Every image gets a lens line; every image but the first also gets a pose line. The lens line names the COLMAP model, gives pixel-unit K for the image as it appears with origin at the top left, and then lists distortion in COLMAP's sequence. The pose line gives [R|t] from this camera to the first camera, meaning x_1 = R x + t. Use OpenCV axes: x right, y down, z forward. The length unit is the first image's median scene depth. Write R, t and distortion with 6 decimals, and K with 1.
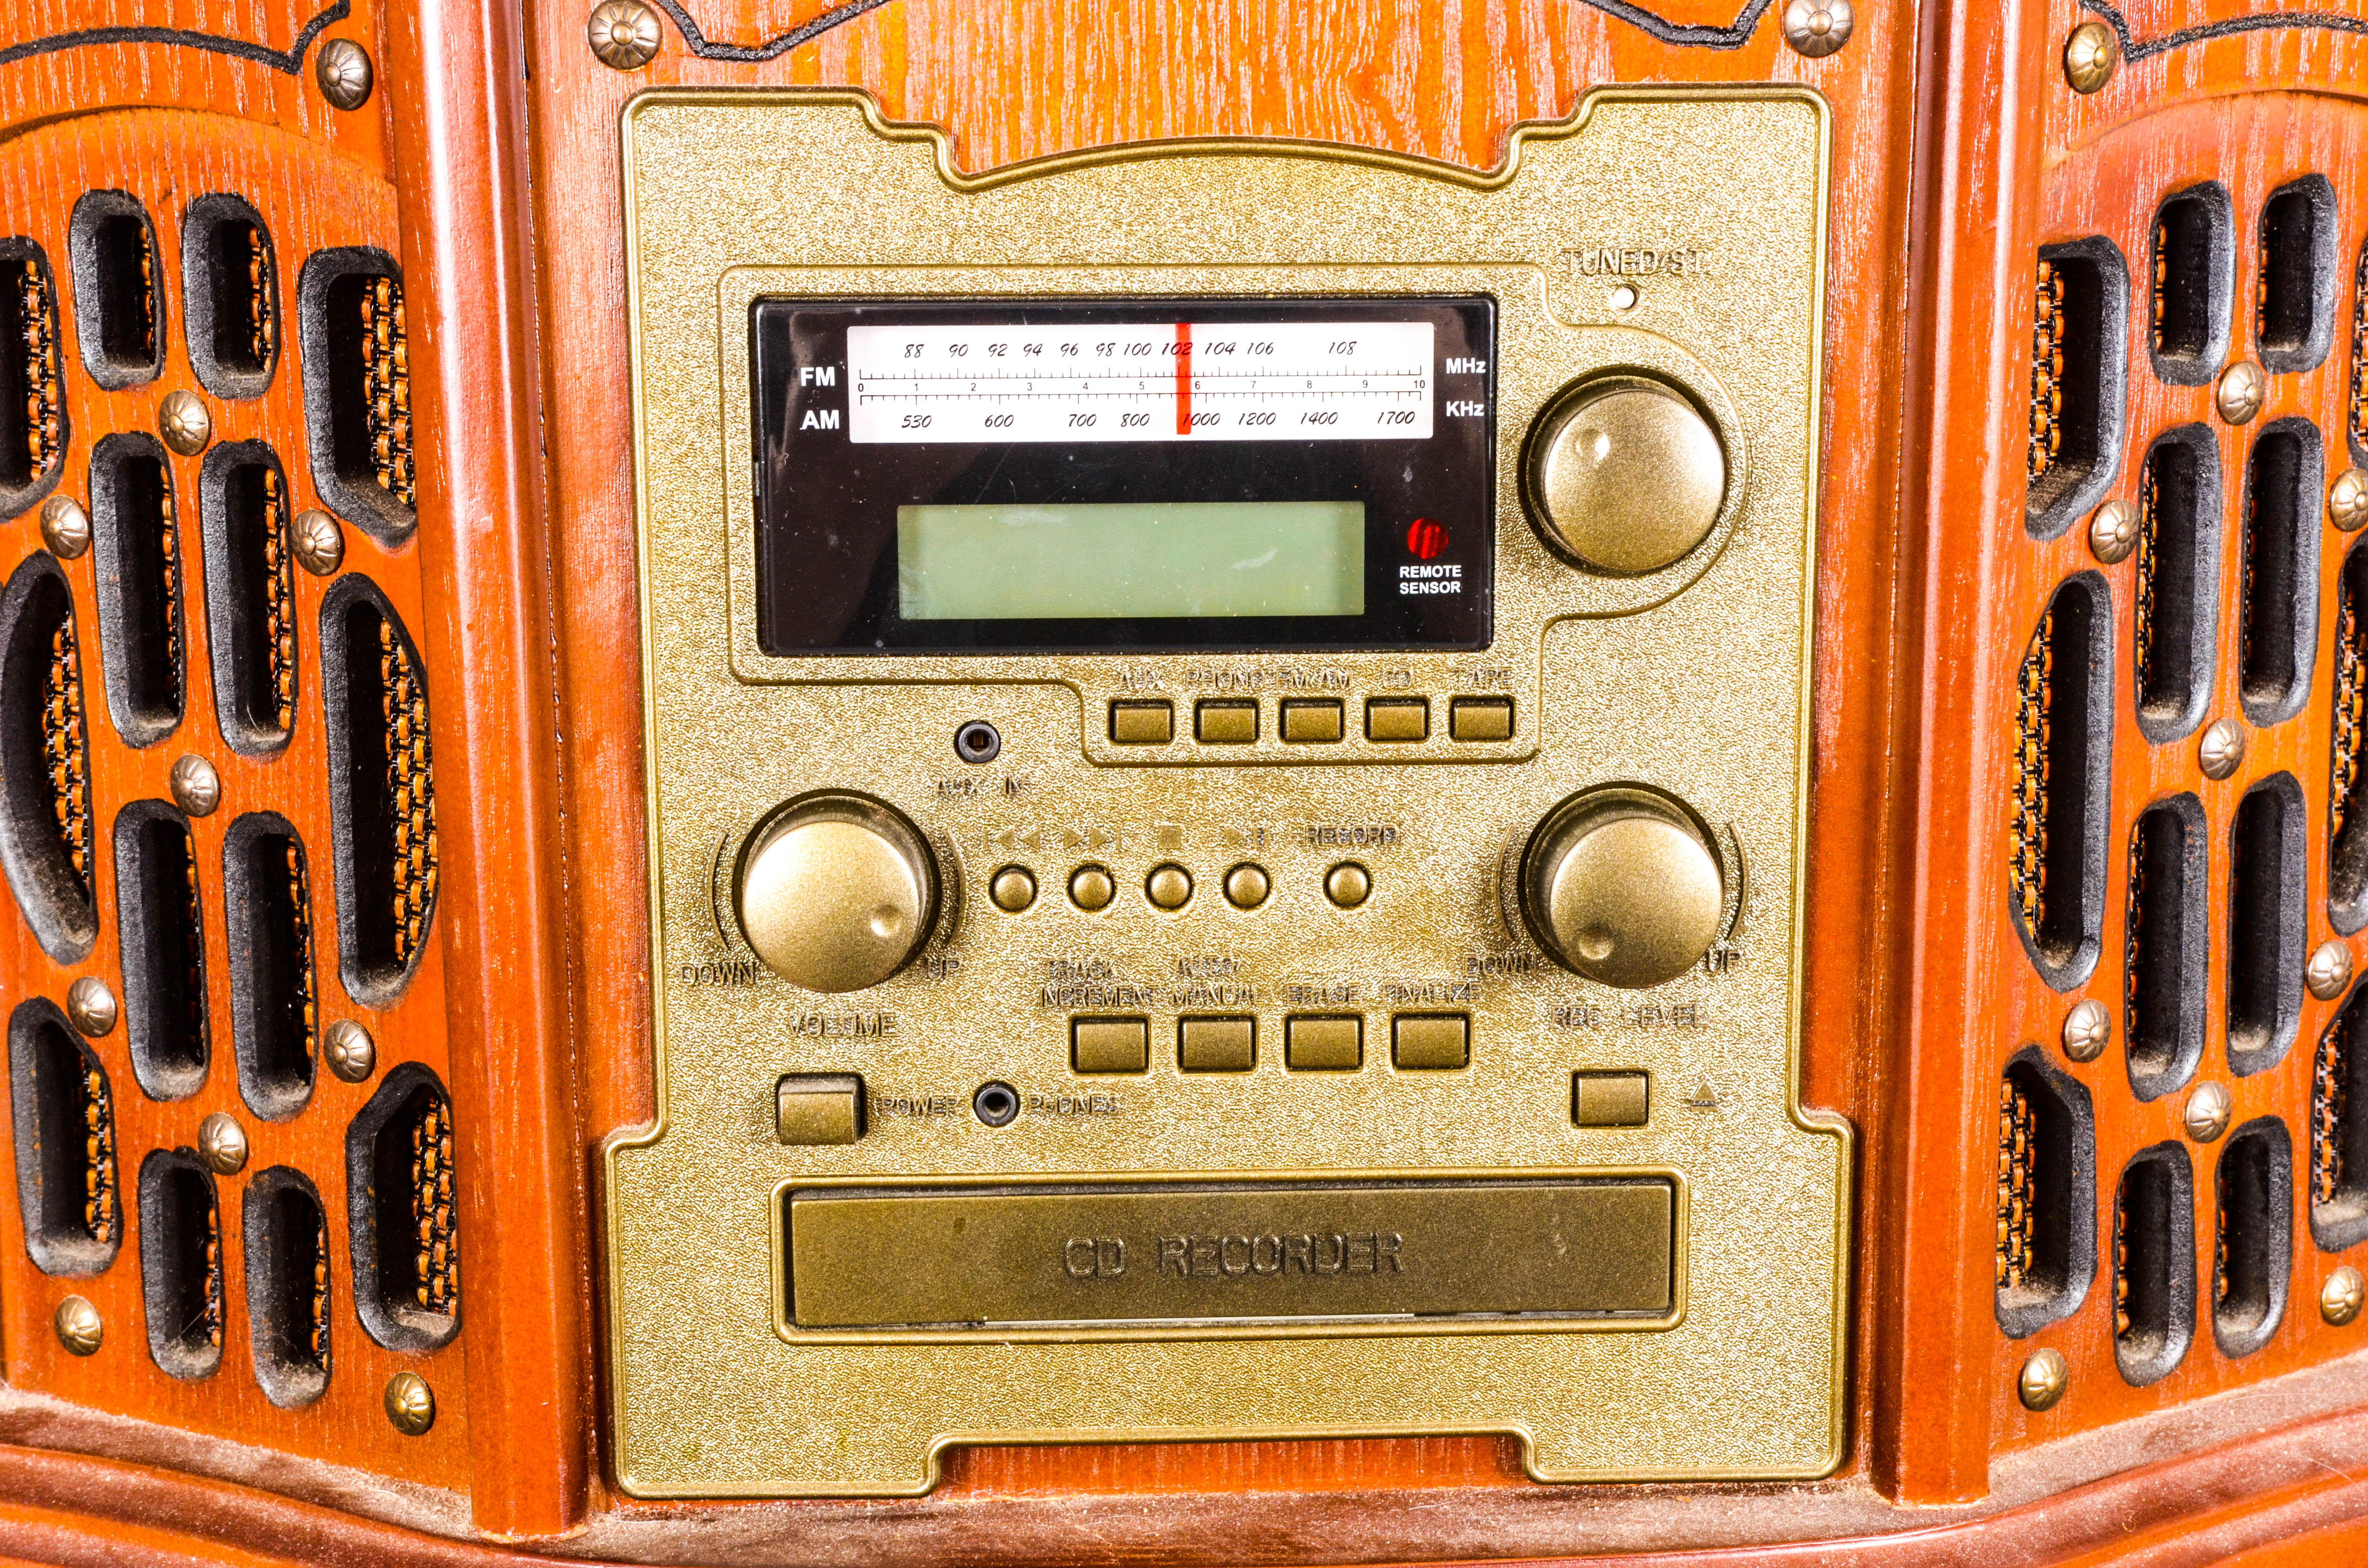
lens RADIAL K [[3427.2, 0, 1184.1], [0, 3427.2, 777.6], [0, 0, 1]] dist [0.156582, 0.000000]
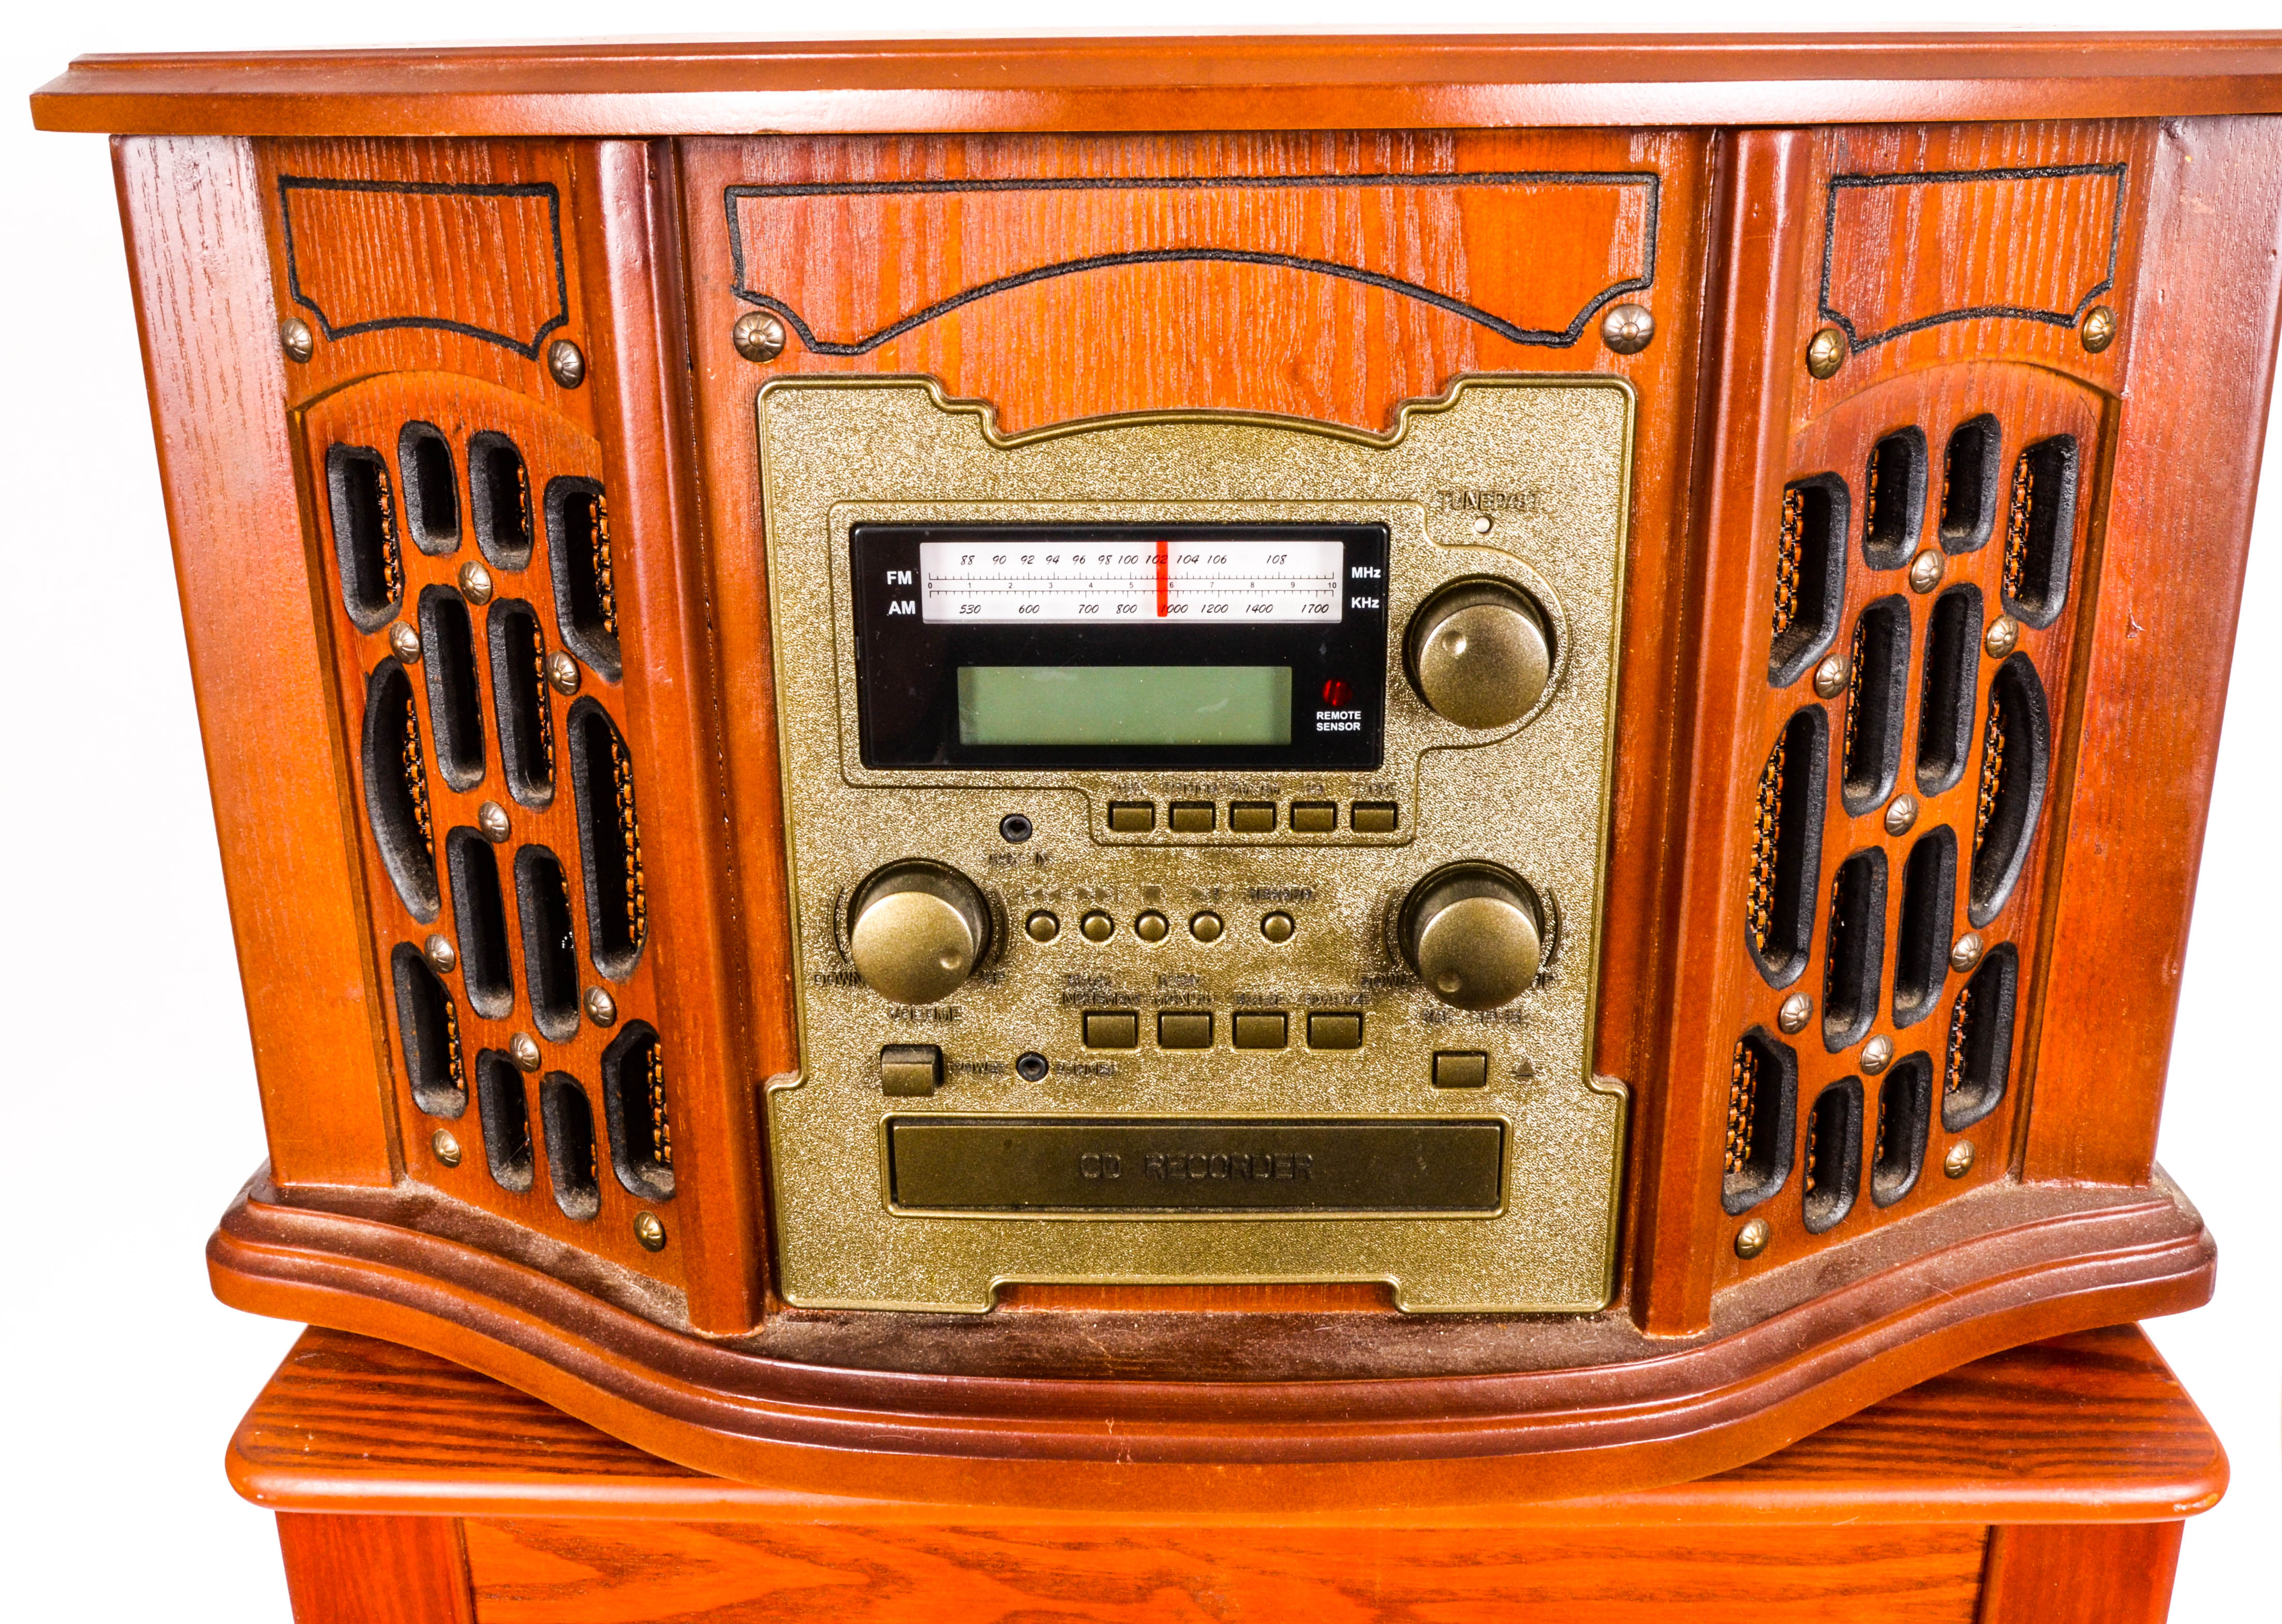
lens RADIAL K [[2202.8, 0, 1126.9], [0, 2202.8, 814.8], [0, 0, 1]] dist [-0.023744, 0.000000]
pose [[0.998375, 0.014436, -0.055132, 0.034525], [-0.006144, 0.989011, 0.147714, -0.146252], [0.056659, -0.147135, 0.987492, 0.103391]]
